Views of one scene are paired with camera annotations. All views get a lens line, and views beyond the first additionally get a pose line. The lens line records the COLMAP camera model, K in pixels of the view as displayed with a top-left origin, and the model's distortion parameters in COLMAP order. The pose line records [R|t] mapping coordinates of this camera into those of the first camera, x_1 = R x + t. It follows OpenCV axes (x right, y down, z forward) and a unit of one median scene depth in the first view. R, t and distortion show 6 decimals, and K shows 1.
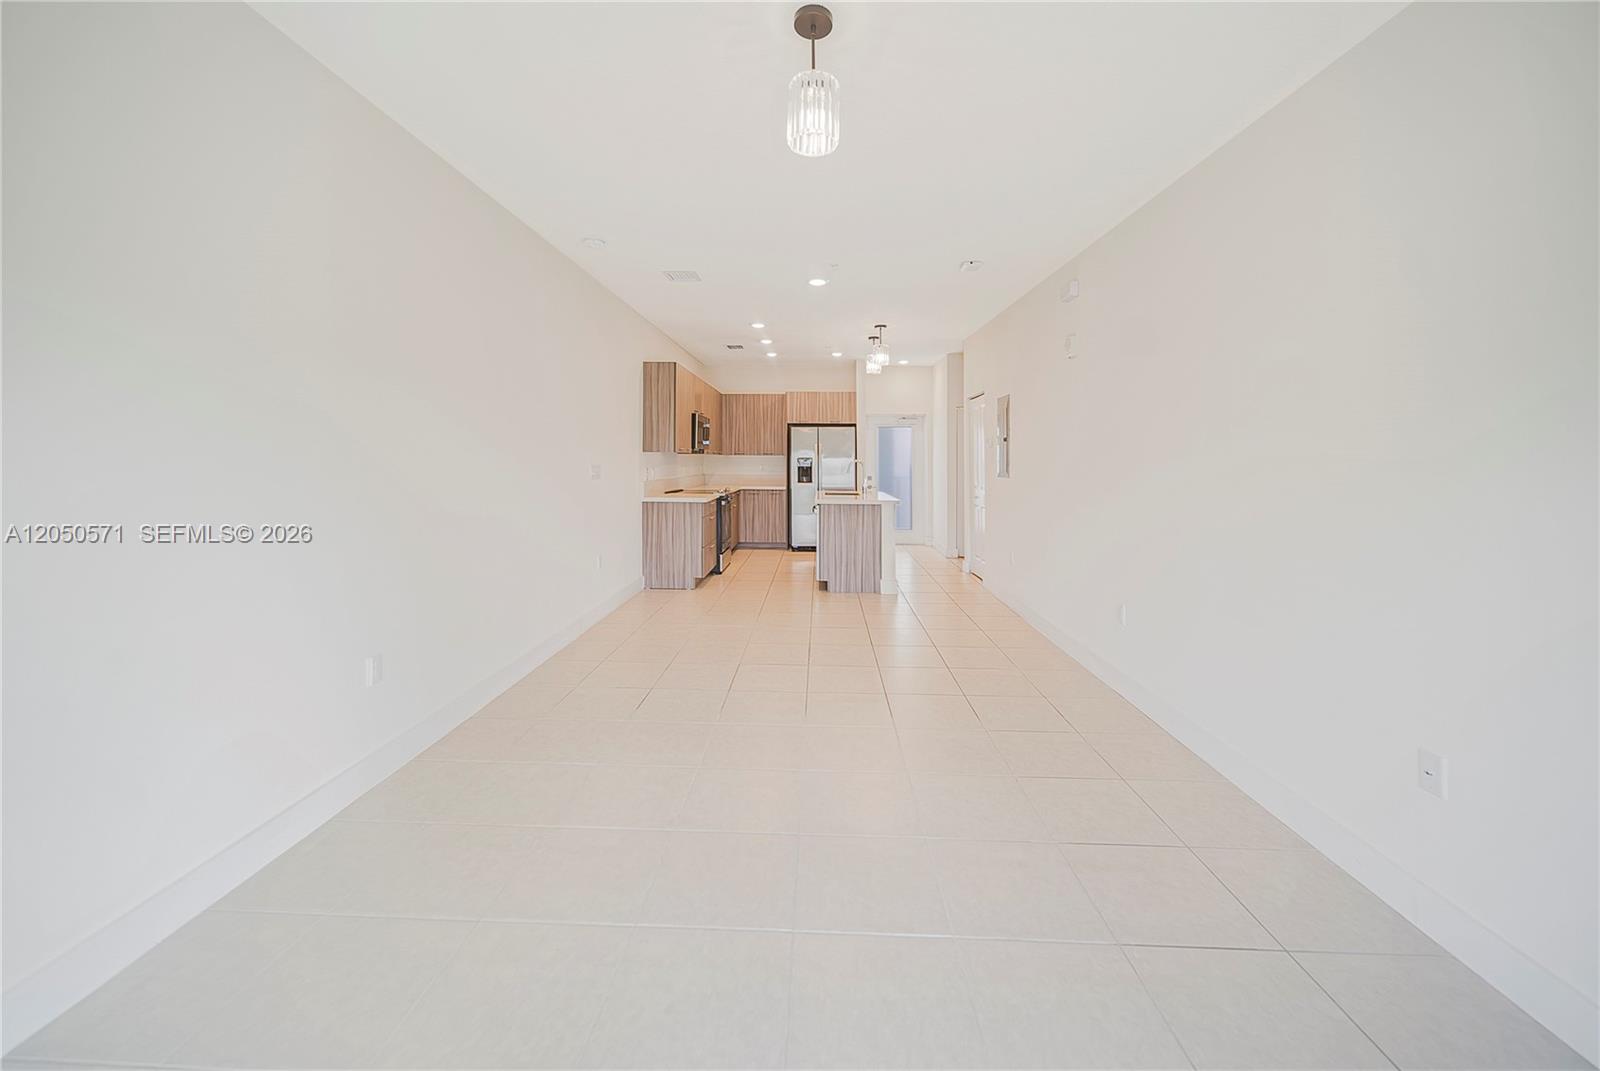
lens RADIAL K [[595.8, 0, 793.1], [0, 595.8, 456.4], [0, 0, 1]] dist [0.000295, 0.000062]
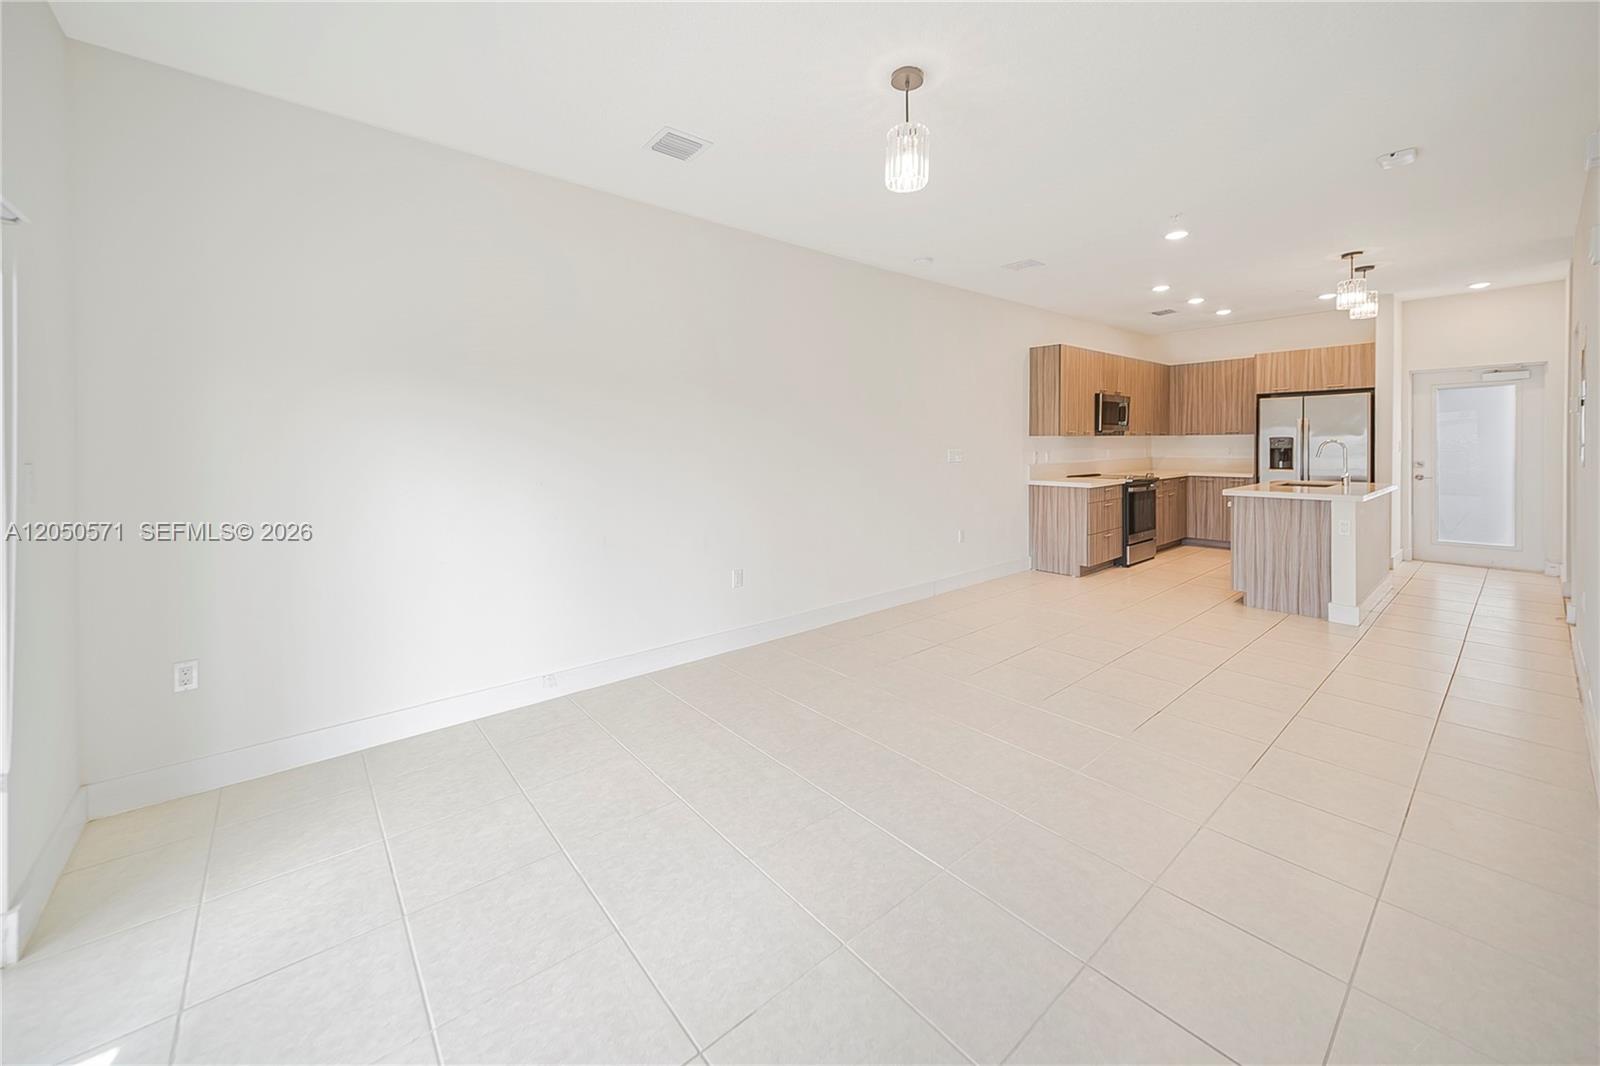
lens RADIAL K [[595.8, 0, 793.1], [0, 595.8, 453.9], [0, 0, 1]] dist [0.000295, 0.000062]
pose [[0.668322, 0.000432, -0.743872, 0.219049], [0.020212, 0.999620, 0.018740, -0.003921], [0.743598, -0.027559, 0.668059, 0.010987]]
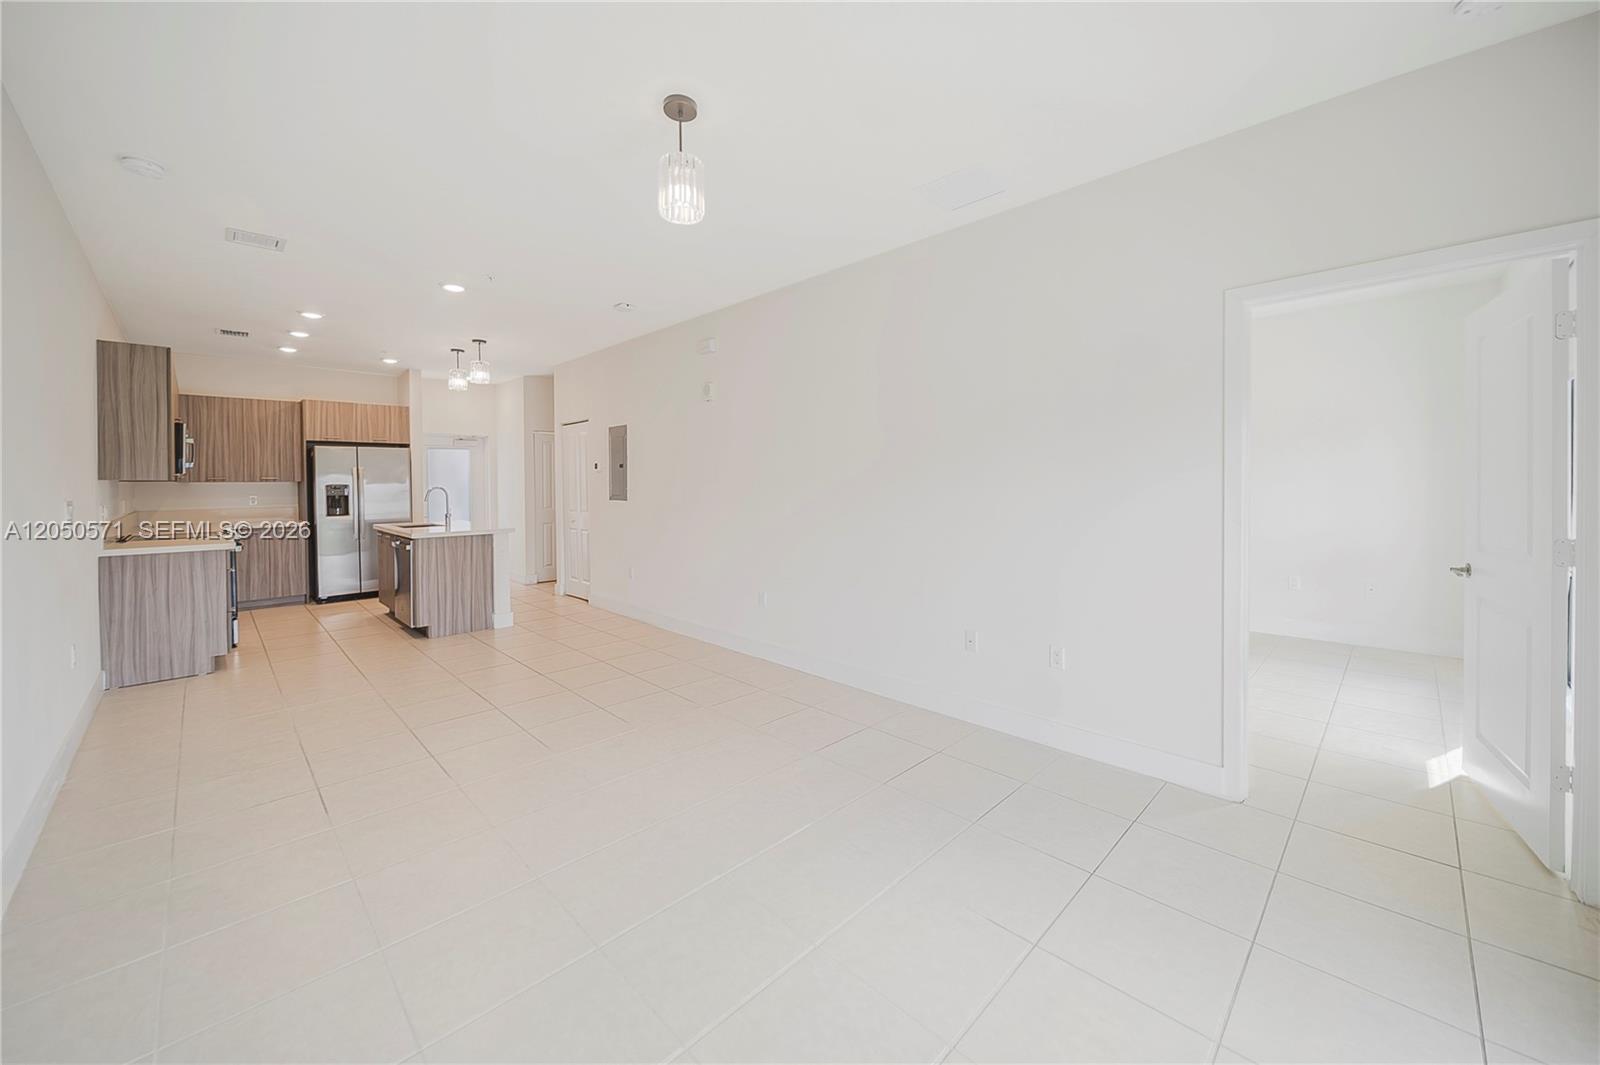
lens RADIAL K [[603.5, 0, 776.7], [0, 603.5, 476.4], [0, 0, 1]] dist [0.000499, 0.000095]
pose [[0.694745, -0.004053, 0.719244, -0.194308], [0.007170, 0.999973, -0.001292, -0.003945], [-0.719220, 0.006055, 0.694756, 0.018289]]
